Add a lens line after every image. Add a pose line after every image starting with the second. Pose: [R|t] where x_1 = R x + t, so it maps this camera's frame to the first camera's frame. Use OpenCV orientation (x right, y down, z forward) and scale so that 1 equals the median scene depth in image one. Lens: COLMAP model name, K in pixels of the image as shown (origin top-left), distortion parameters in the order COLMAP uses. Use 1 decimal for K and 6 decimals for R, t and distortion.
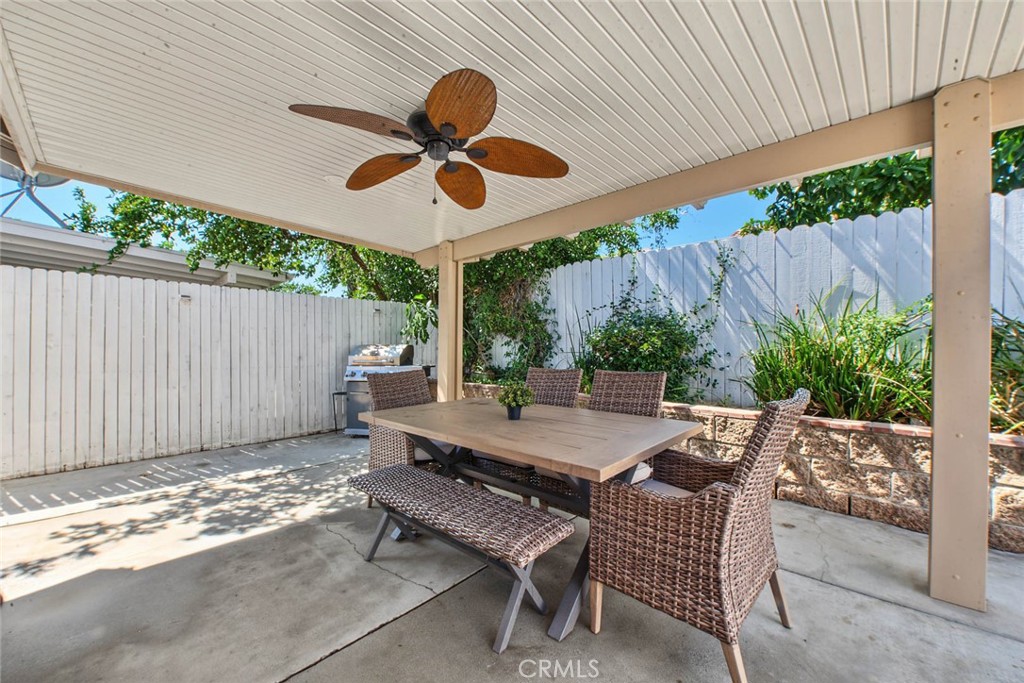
lens RADIAL K [[398.3, 0, 516.0], [0, 398.3, 349.1], [0, 0, 1]] dist [-0.012190, -0.000393]
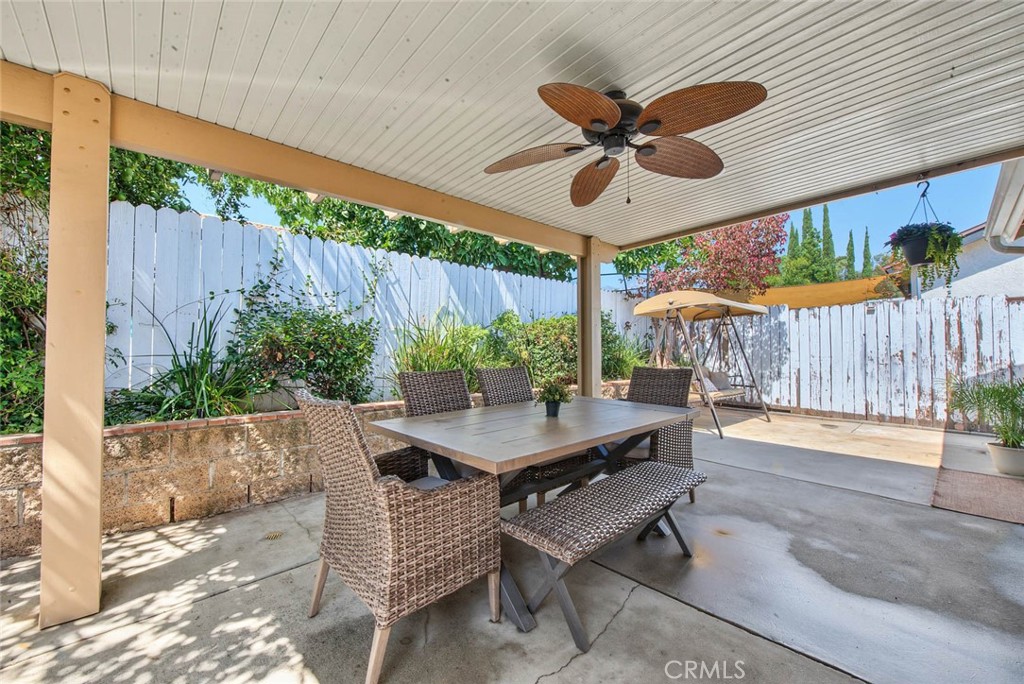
lens RADIAL K [[421.8, 0, 506.6], [0, 421.8, 342.6], [0, 0, 1]] dist [0.002381, -0.002760]
pose [[0.063994, 0.016032, 0.997821, -0.763048], [0.008492, 0.999826, -0.016608, 0.004602], [-0.997914, 0.009536, 0.063847, 0.726205]]
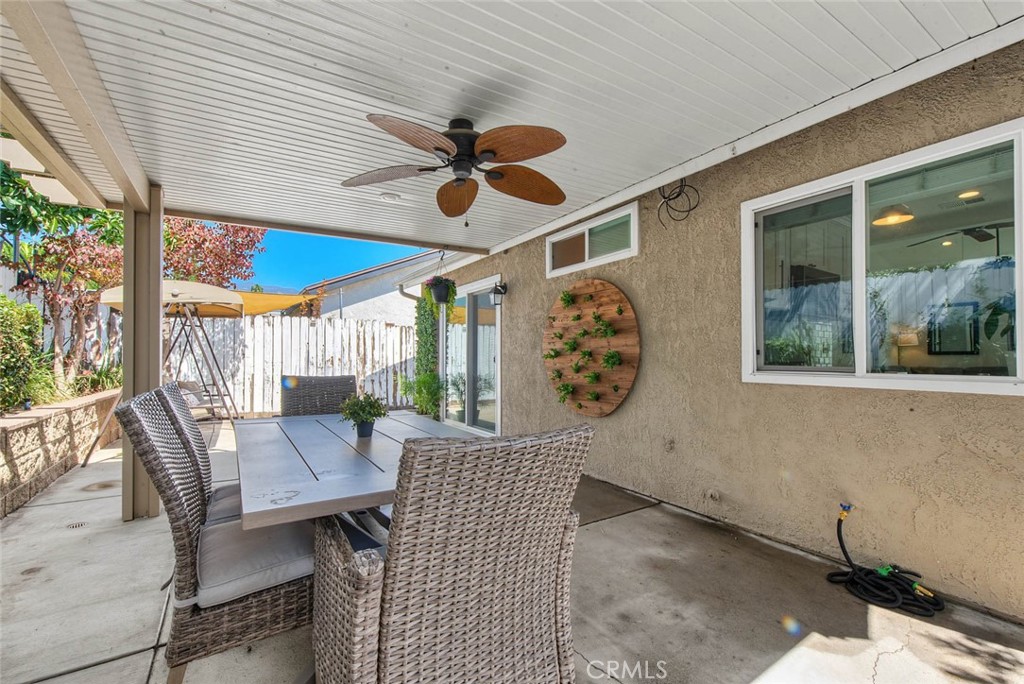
lens RADIAL K [[421.8, 0, 518.5], [0, 421.8, 358.6], [0, 0, 1]] dist [0.002381, -0.002760]
pose [[-0.973158, -0.008871, 0.229968, -0.364826], [-0.006395, 0.999913, 0.011510, -0.000461], [-0.230050, 0.009730, -0.973130, 1.247185]]
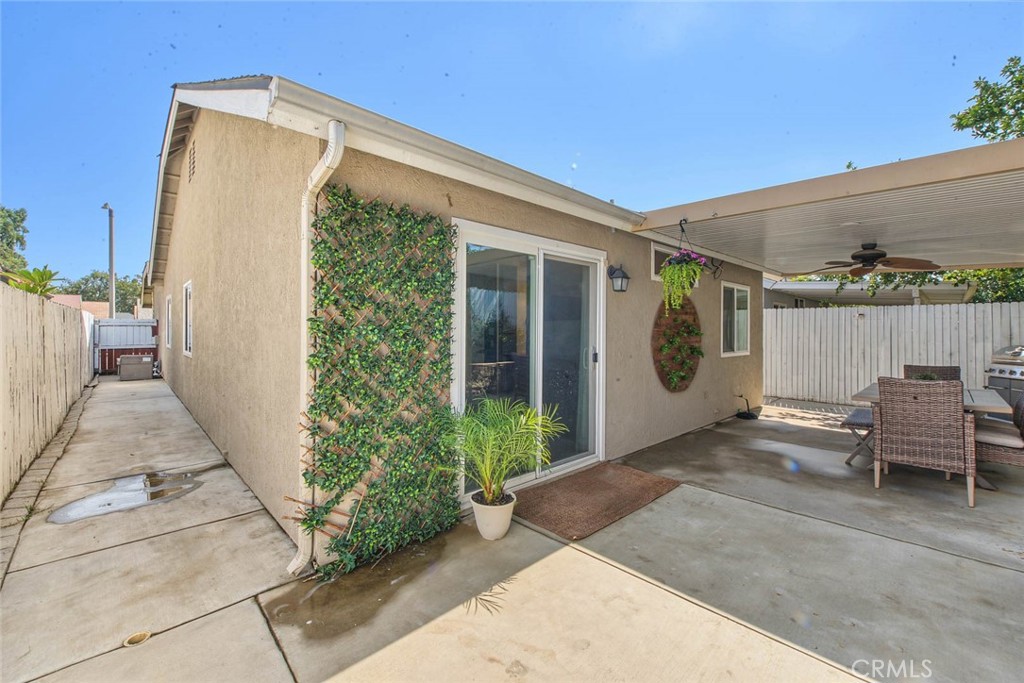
lens RADIAL K [[421.8, 0, 526.5], [0, 421.8, 329.4], [0, 0, 1]] dist [0.002381, -0.002760]
pose [[-0.030901, -0.006615, -0.999501, 1.361995], [-0.012144, 0.999907, -0.006243, -0.052765], [0.999449, 0.011945, -0.030978, -0.514243]]
